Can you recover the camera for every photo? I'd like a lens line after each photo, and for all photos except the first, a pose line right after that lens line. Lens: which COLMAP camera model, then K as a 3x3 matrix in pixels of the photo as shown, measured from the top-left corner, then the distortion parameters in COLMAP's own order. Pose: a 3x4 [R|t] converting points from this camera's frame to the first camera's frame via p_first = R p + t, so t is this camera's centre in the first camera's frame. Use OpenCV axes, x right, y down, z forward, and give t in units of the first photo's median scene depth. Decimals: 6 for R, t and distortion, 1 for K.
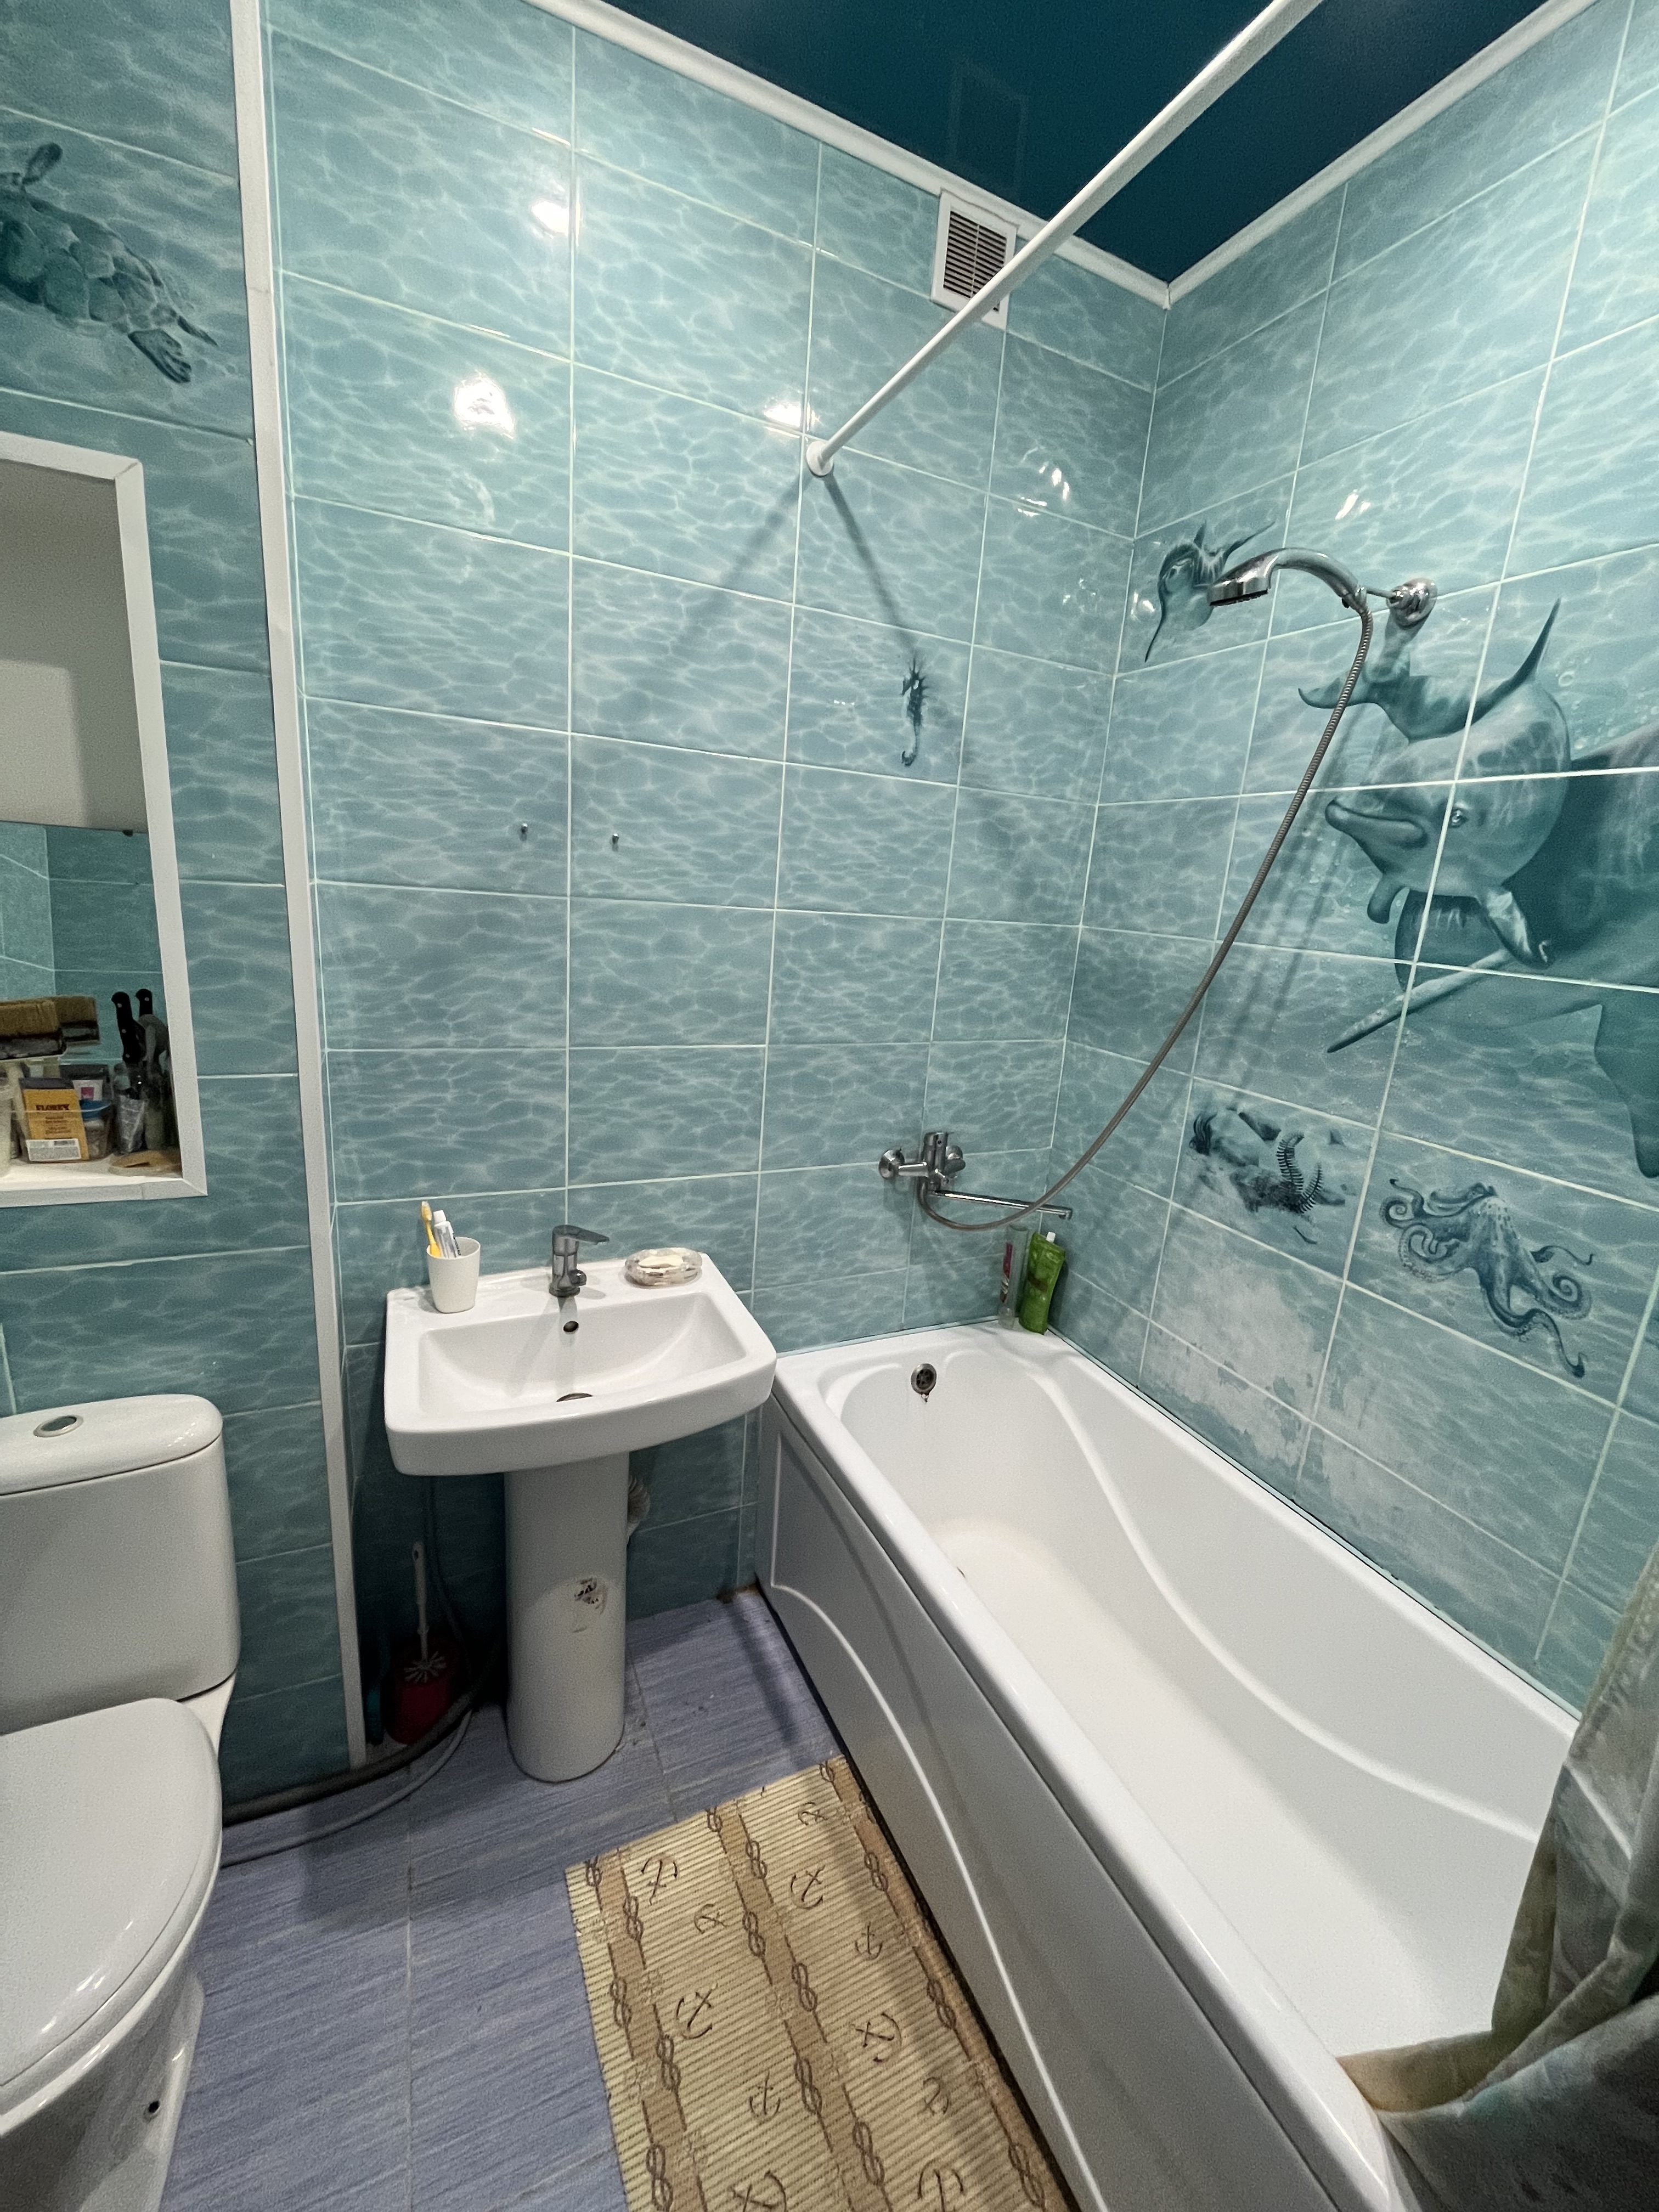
lens RADIAL K [[891.8, 0, 830.1], [0, 891.8, 1095.8], [0, 0, 1]] dist [-0.004513, -0.000166]
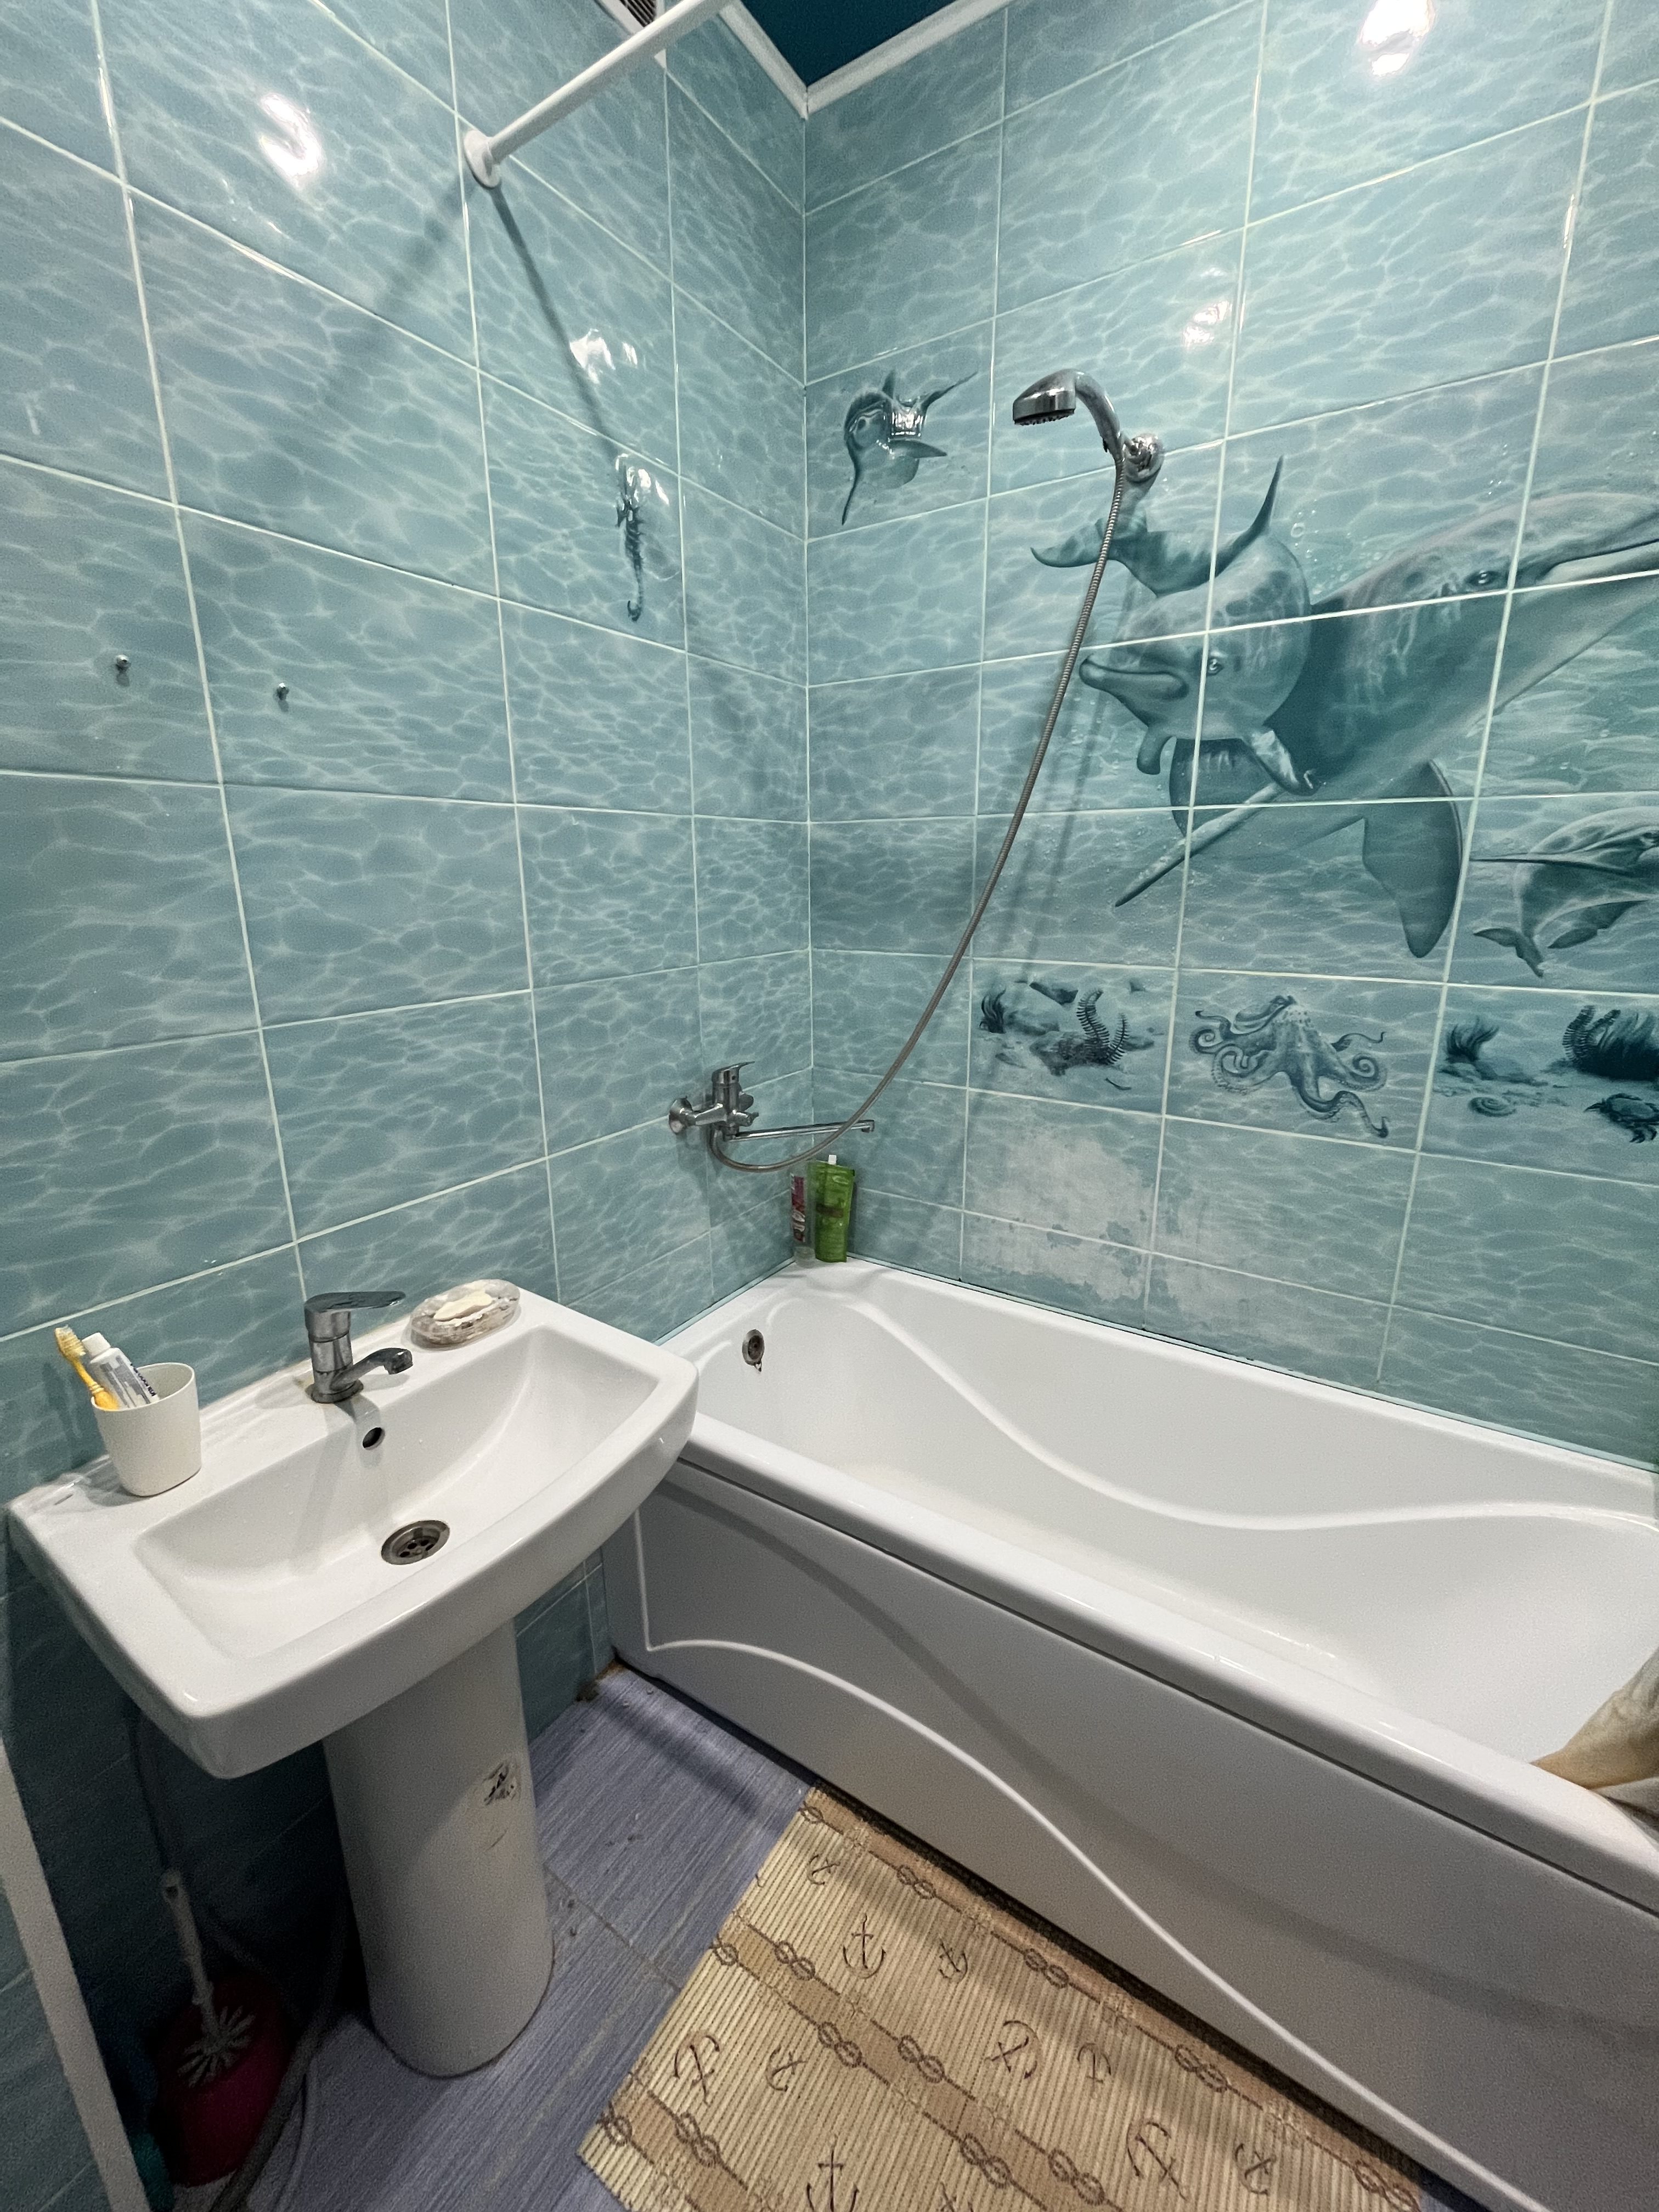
lens RADIAL K [[891.8, 0, 825.1], [0, 891.8, 1098.4], [0, 0, 1]] dist [-0.004513, -0.000166]
pose [[0.850364, -0.205437, 0.484435, -0.278611], [0.187148, 0.978520, 0.086452, 0.016733], [-0.491790, 0.017145, 0.870545, 0.252126]]
